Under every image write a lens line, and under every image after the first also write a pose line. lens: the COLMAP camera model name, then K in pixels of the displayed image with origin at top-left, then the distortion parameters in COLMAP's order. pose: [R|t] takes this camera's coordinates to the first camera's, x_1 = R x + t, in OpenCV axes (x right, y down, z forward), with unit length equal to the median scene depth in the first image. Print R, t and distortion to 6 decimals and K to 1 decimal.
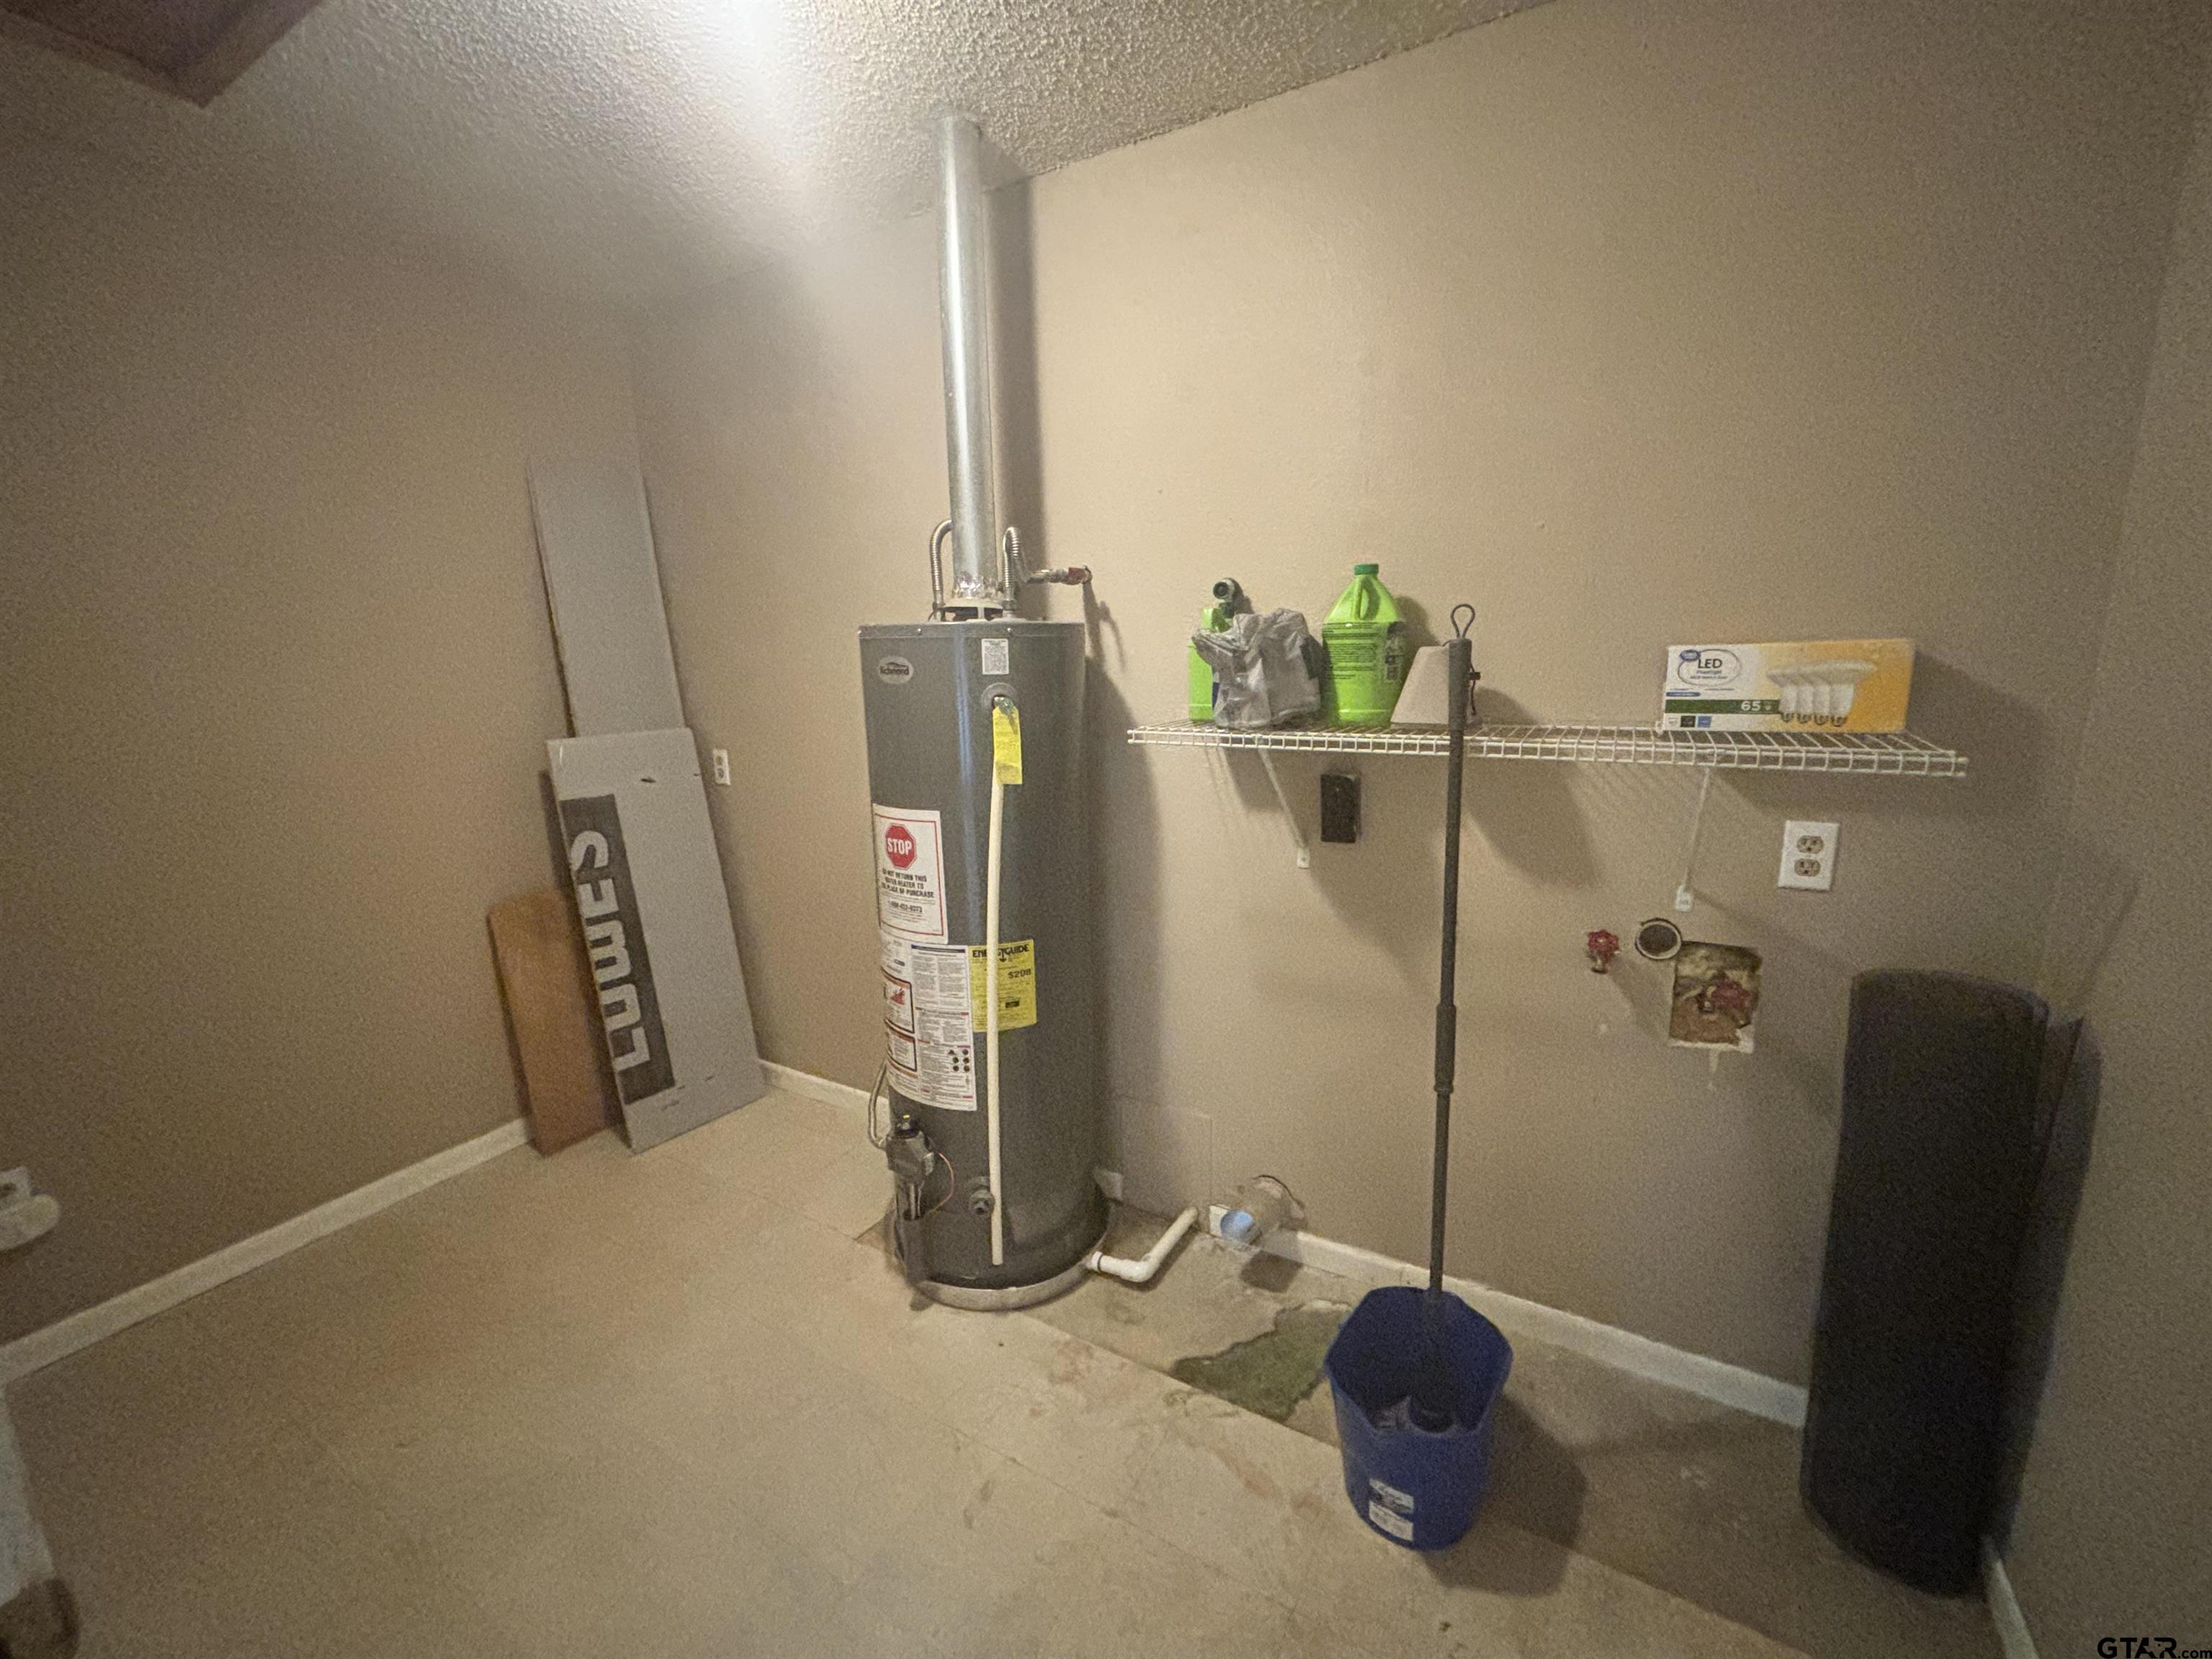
lens RADIAL K [[886.7, 0, 1111.7], [0, 886.7, 833.5], [0, 0, 1]] dist [0.008116, -0.000776]
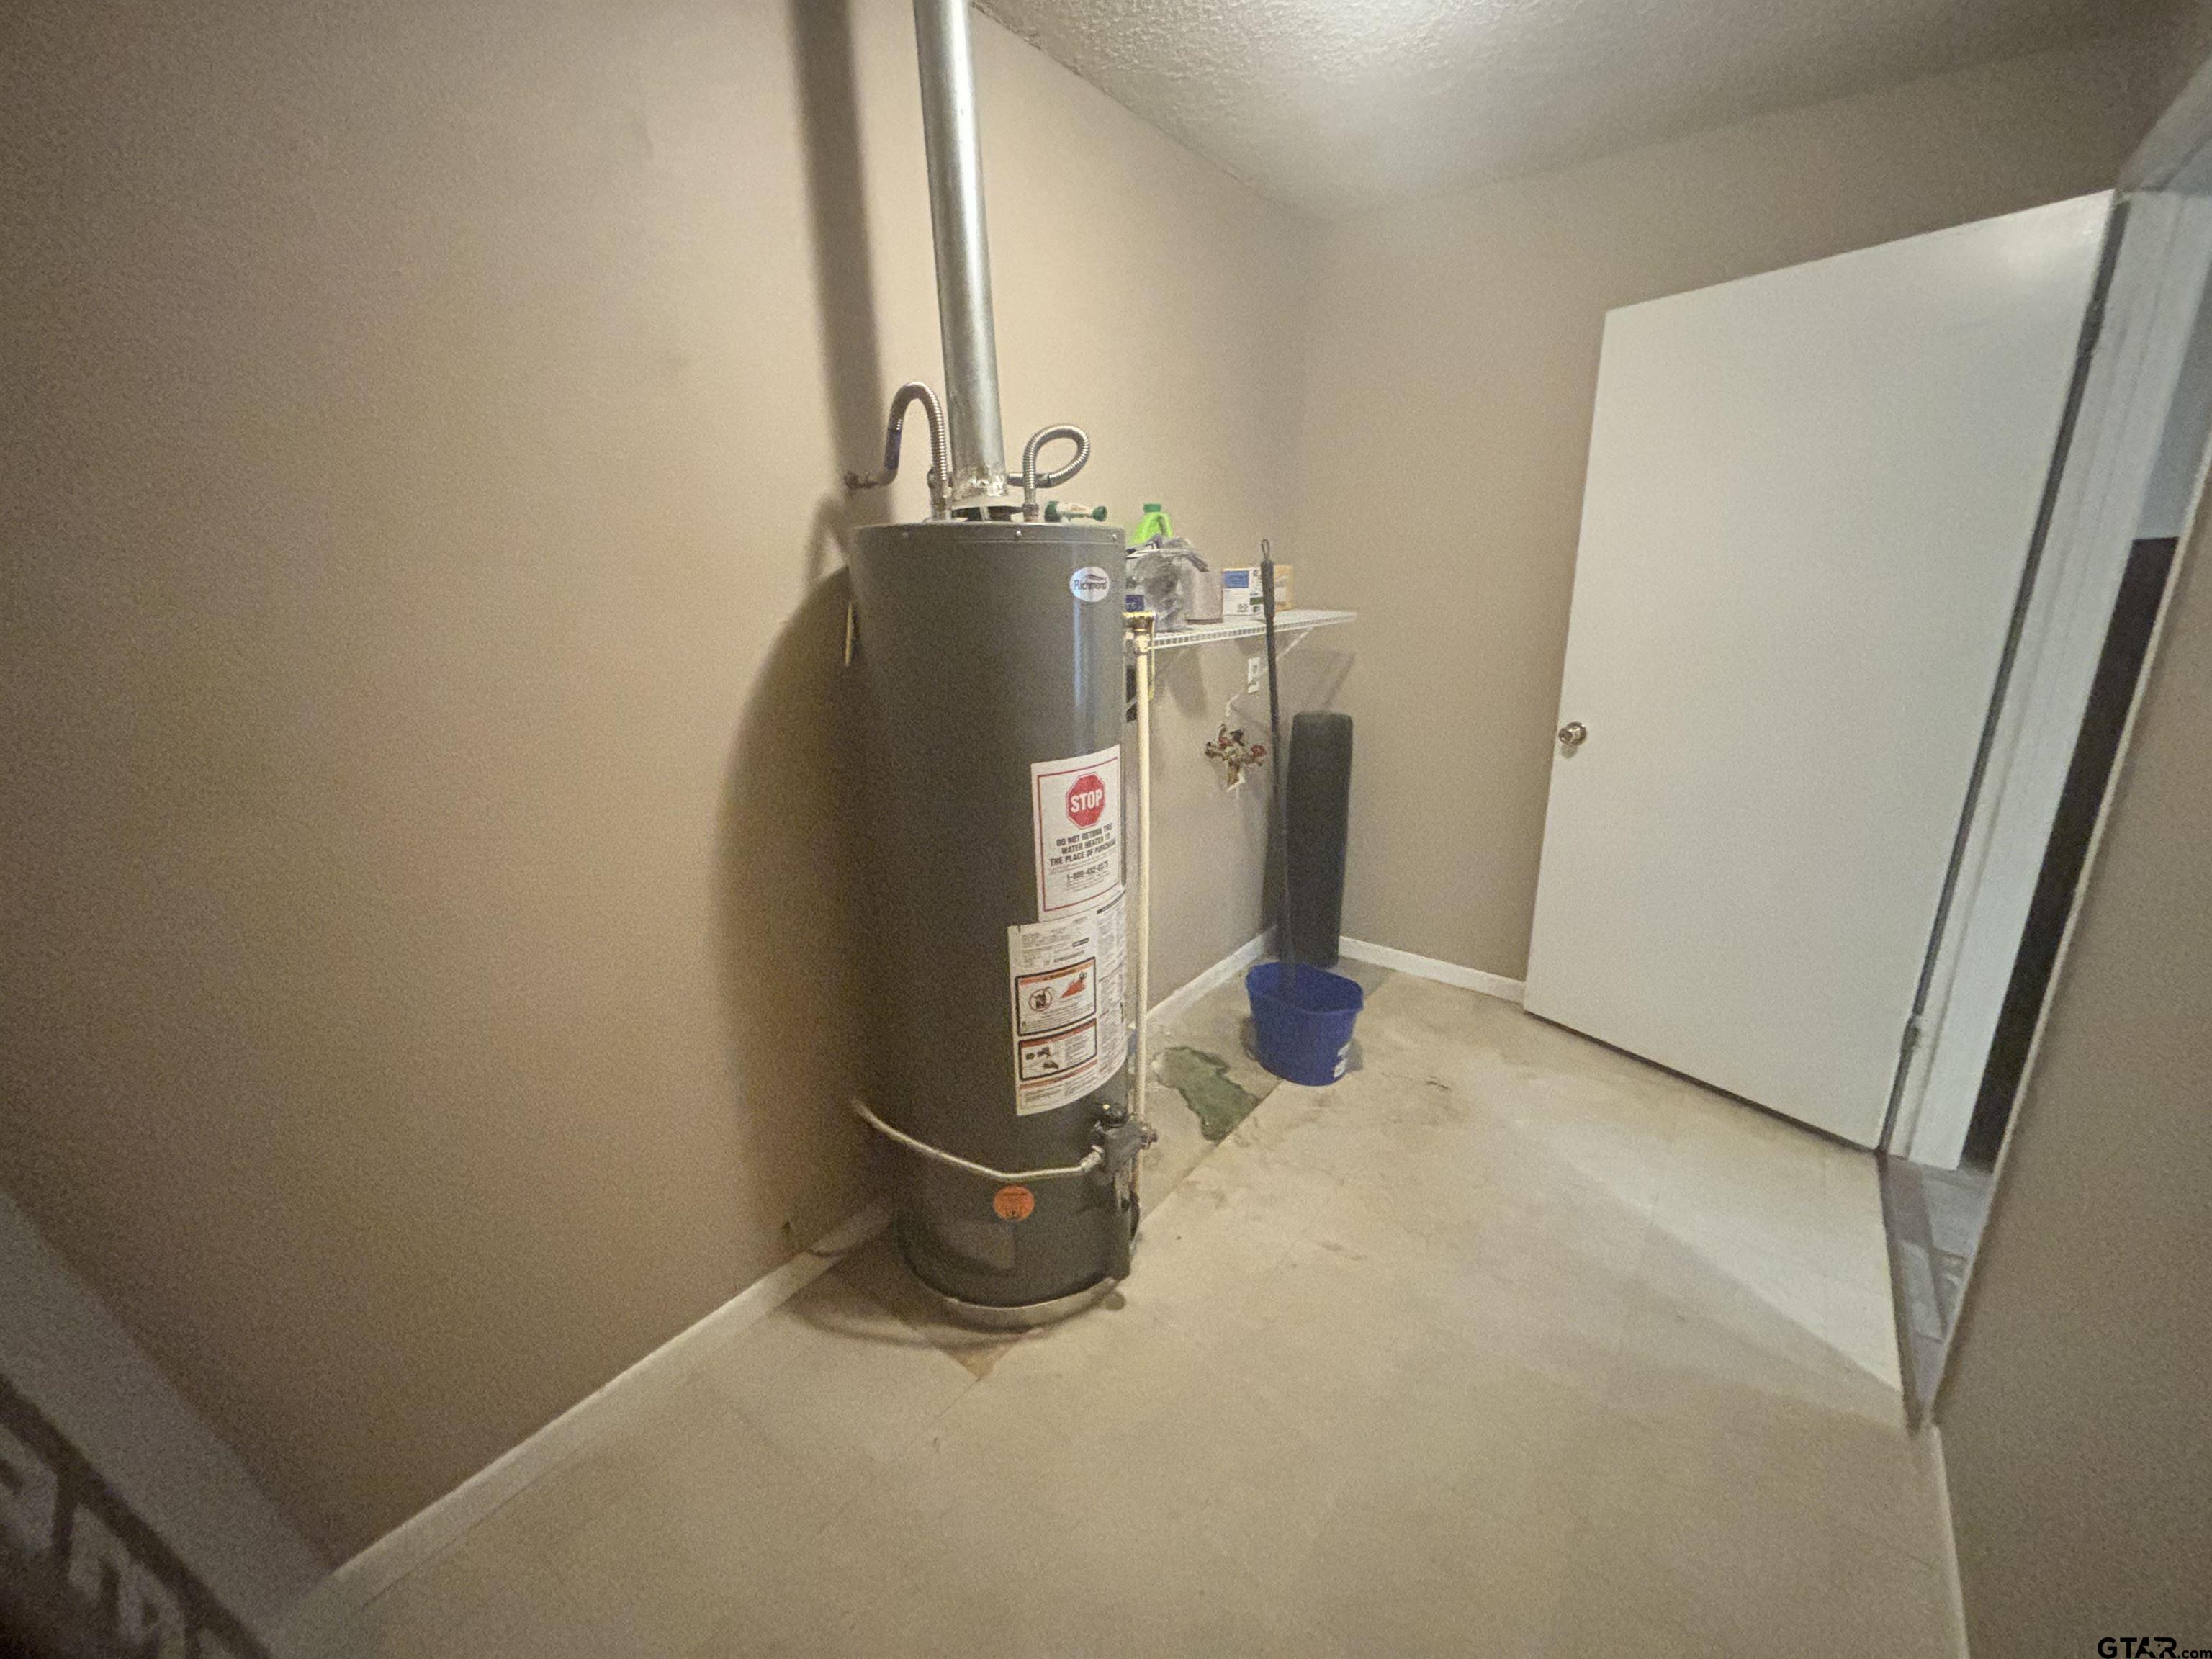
lens RADIAL K [[886.7, 0, 1111.1], [0, 886.7, 821.4], [0, 0, 1]] dist [0.008116, -0.000776]
pose [[0.129842, -0.260527, 0.956696, -1.045378], [0.203829, 0.951270, 0.231386, -0.155846], [-0.970358, 0.164958, 0.176617, 0.841381]]
